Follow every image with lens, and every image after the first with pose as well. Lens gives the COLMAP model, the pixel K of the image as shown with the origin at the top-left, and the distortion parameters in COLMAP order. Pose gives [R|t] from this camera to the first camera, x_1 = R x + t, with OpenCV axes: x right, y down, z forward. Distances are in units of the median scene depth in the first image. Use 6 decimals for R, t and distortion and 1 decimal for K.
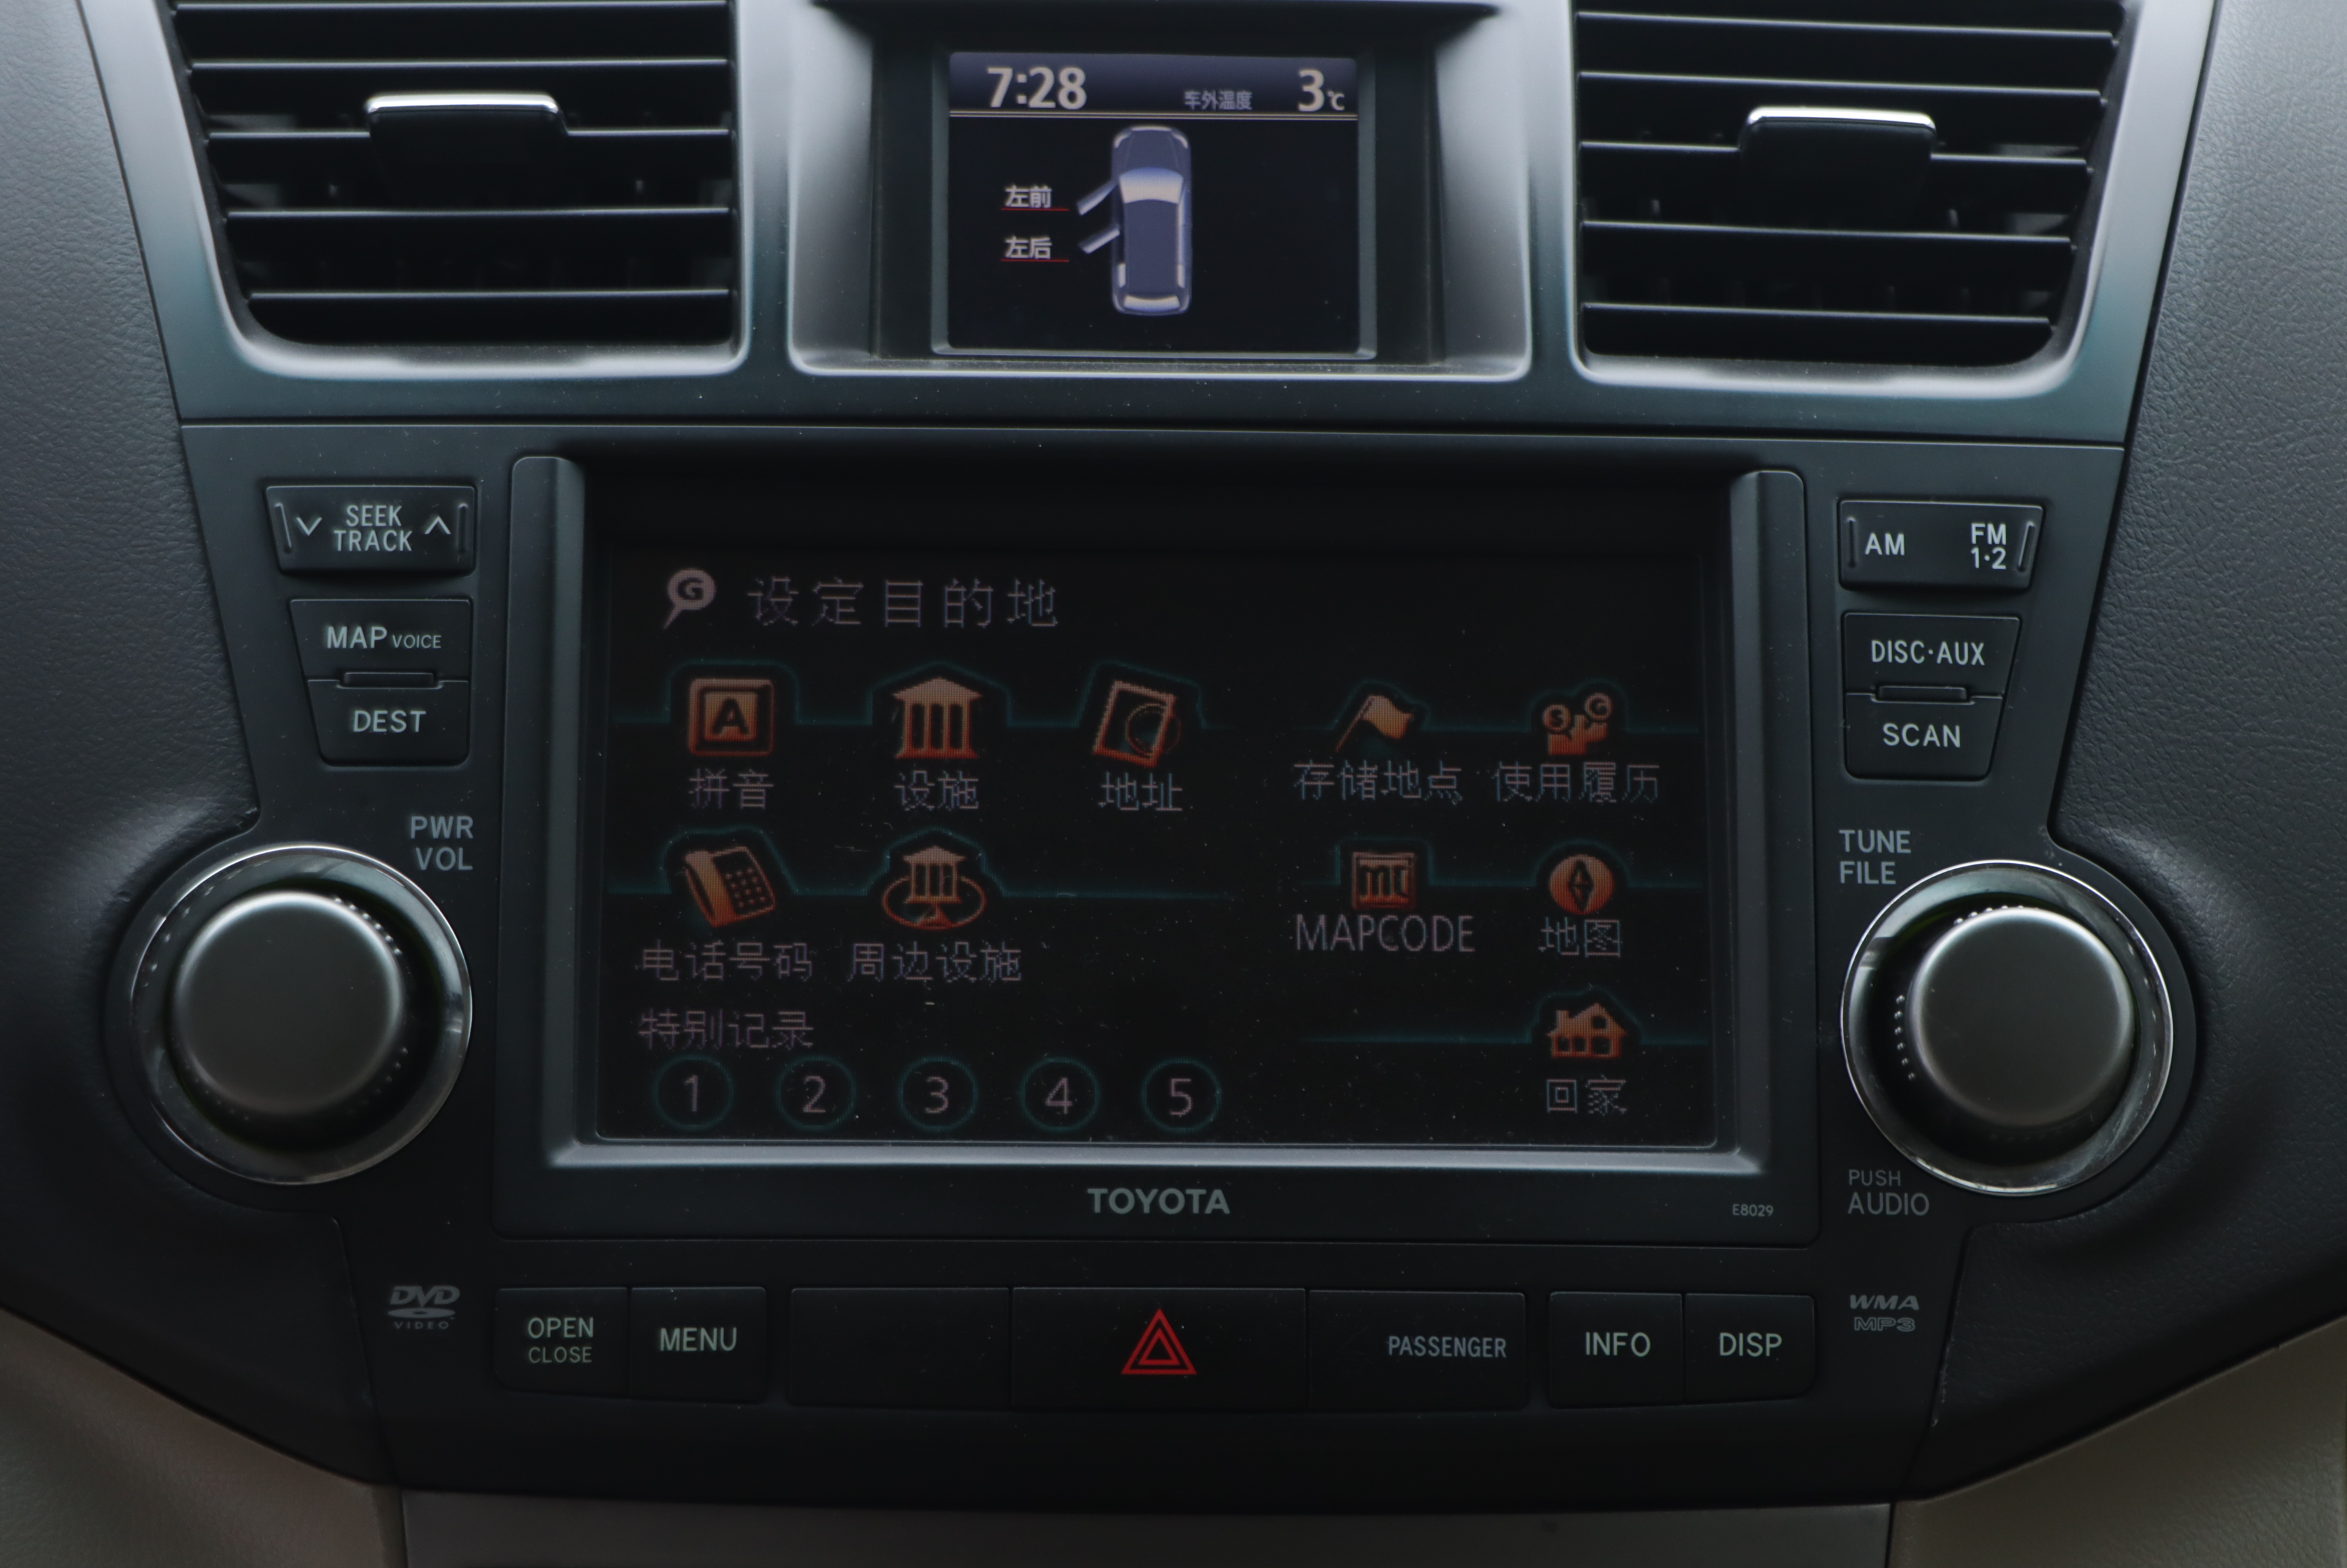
lens RADIAL K [[6432.2, 0, 1191.8], [0, 6432.2, 816.0], [0, 0, 1]] dist [0.315107, 1.074124]
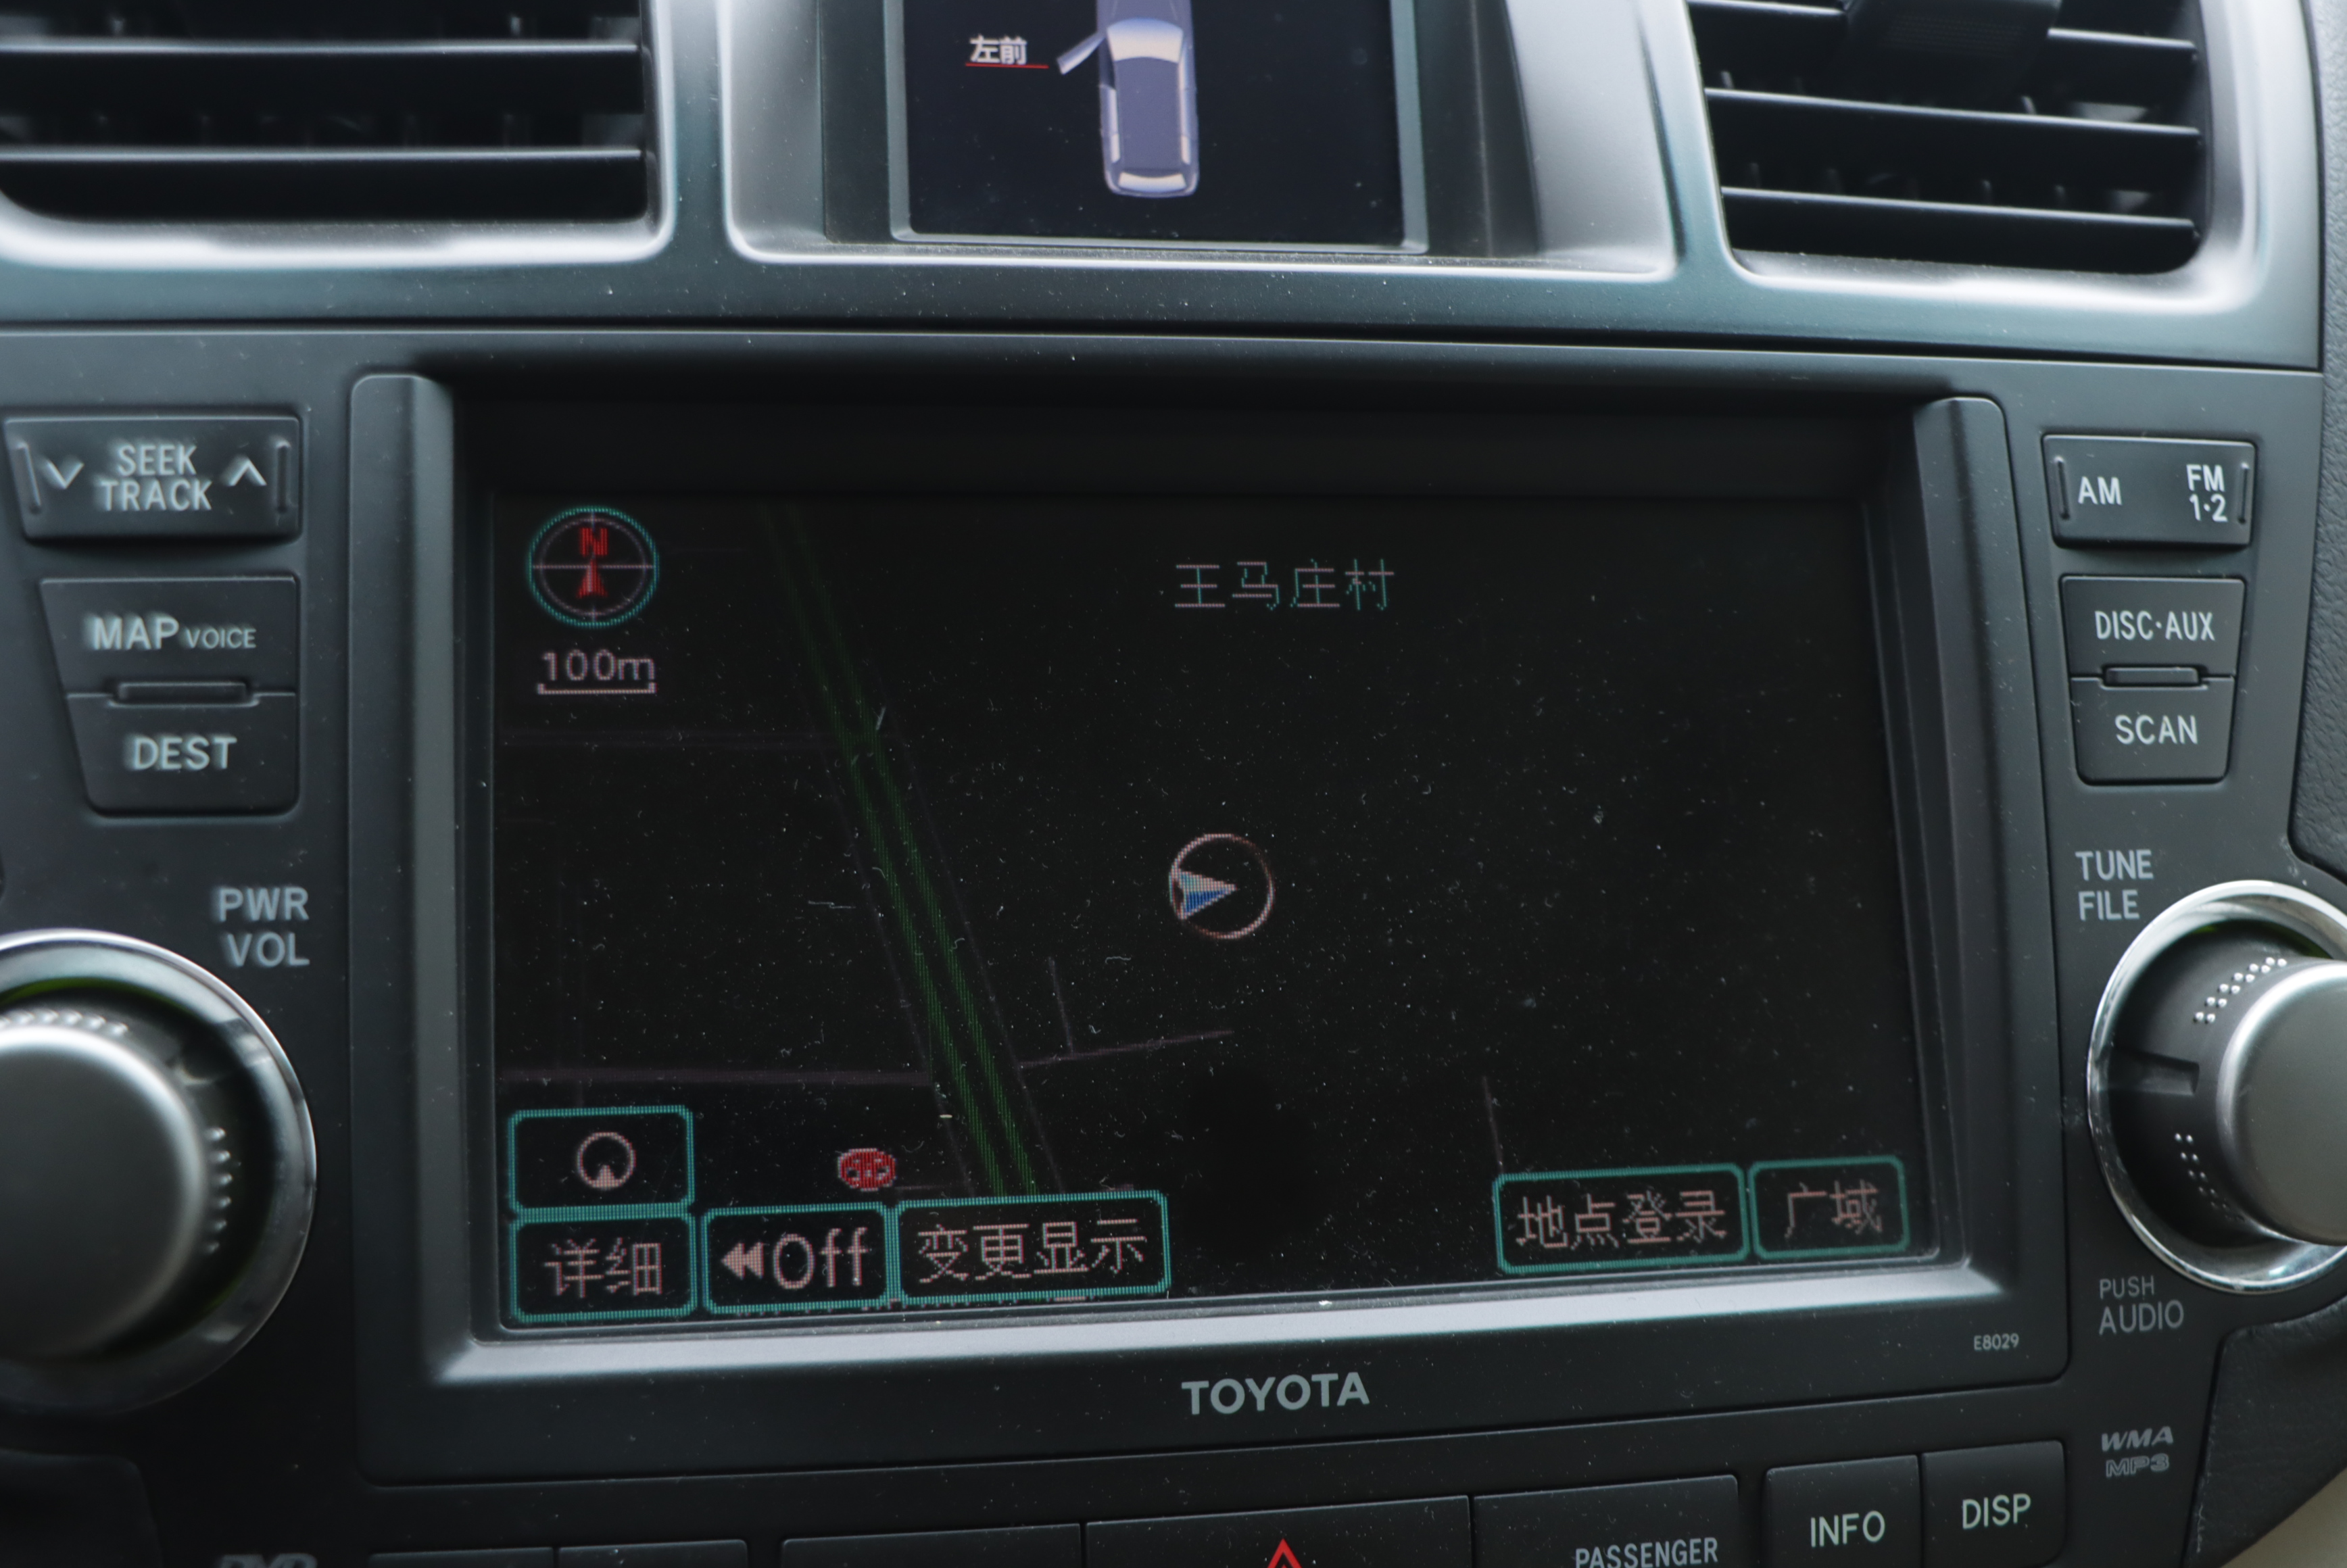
lens RADIAL K [[2787.9, 0, 1191.8], [0, 2787.9, 814.8], [0, 0, 1]] dist [-0.102425, 0.210626]
pose [[0.986632, -0.021430, 0.161547, -0.063366], [0.003085, 0.993595, 0.112961, -0.041504], [-0.162933, -0.110953, 0.980379, 0.677661]]
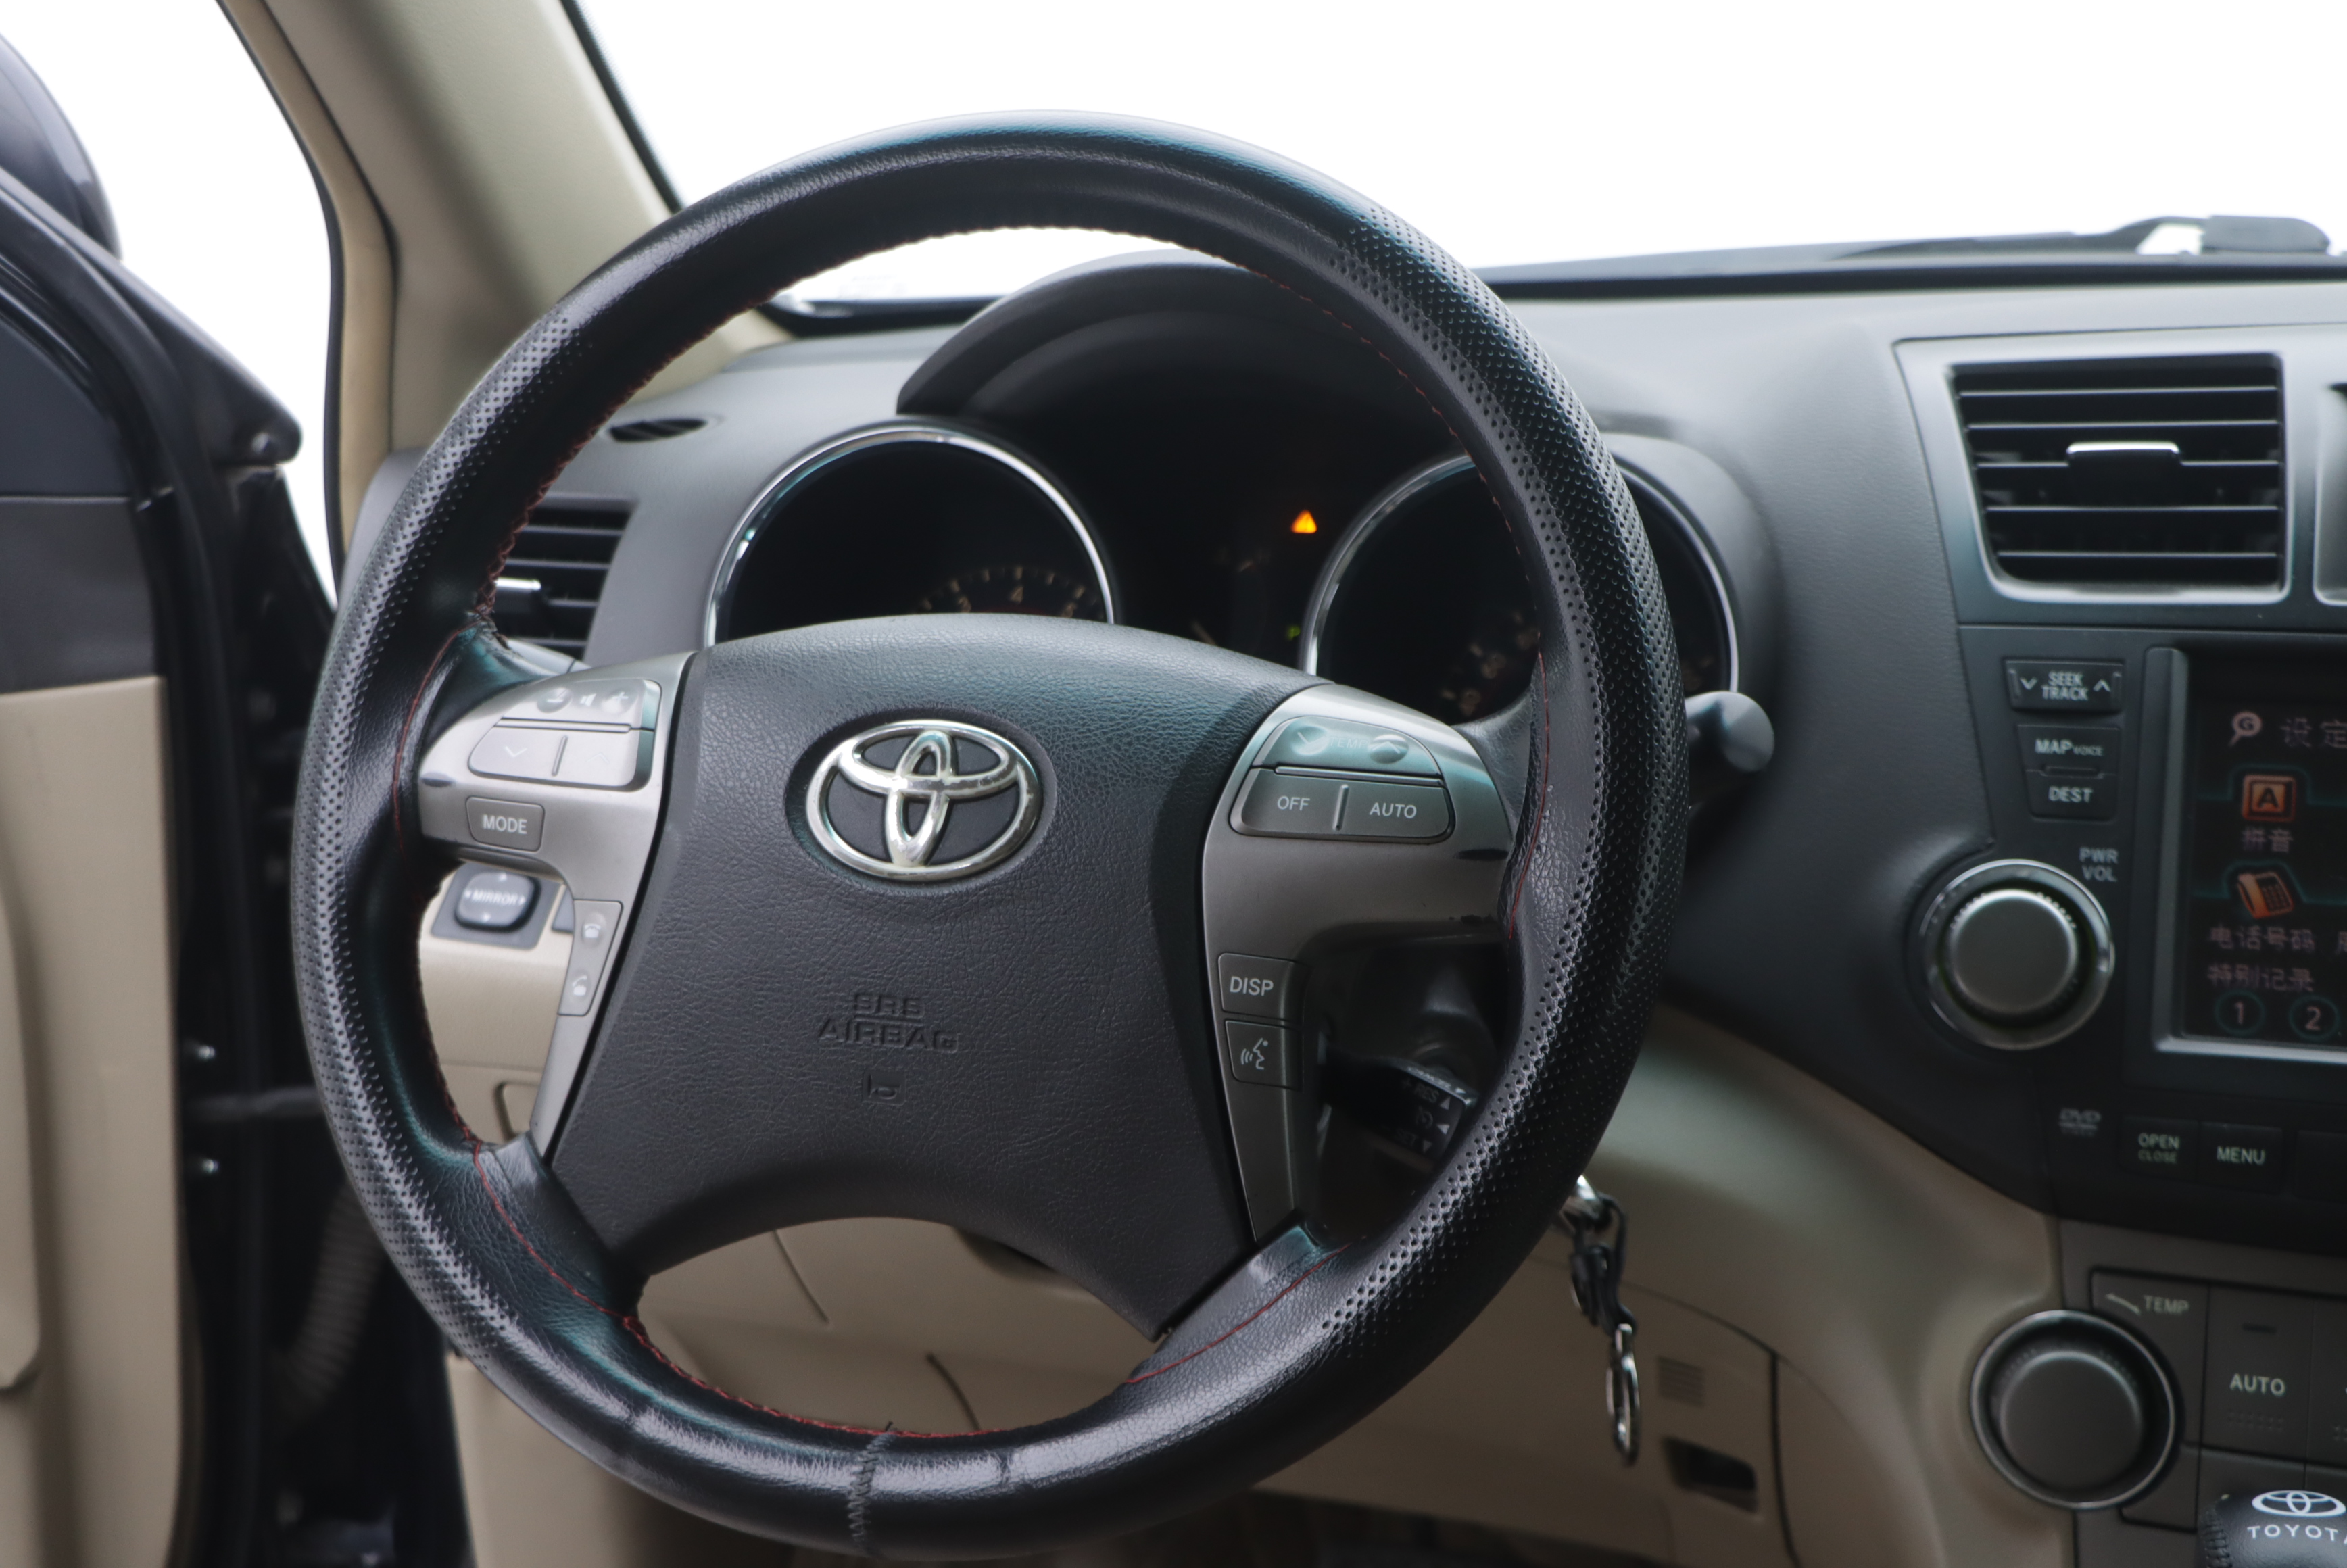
lens RADIAL K [[2998.1, 0, 1179.3], [0, 2998.1, 810.5], [0, 0, 1]] dist [-0.062599, 0.353601]
pose [[0.936245, 0.047297, -0.348150, -0.065880], [-0.033835, 0.998429, 0.044651, -0.038754], [0.349715, -0.030025, 0.936375, 0.130769]]
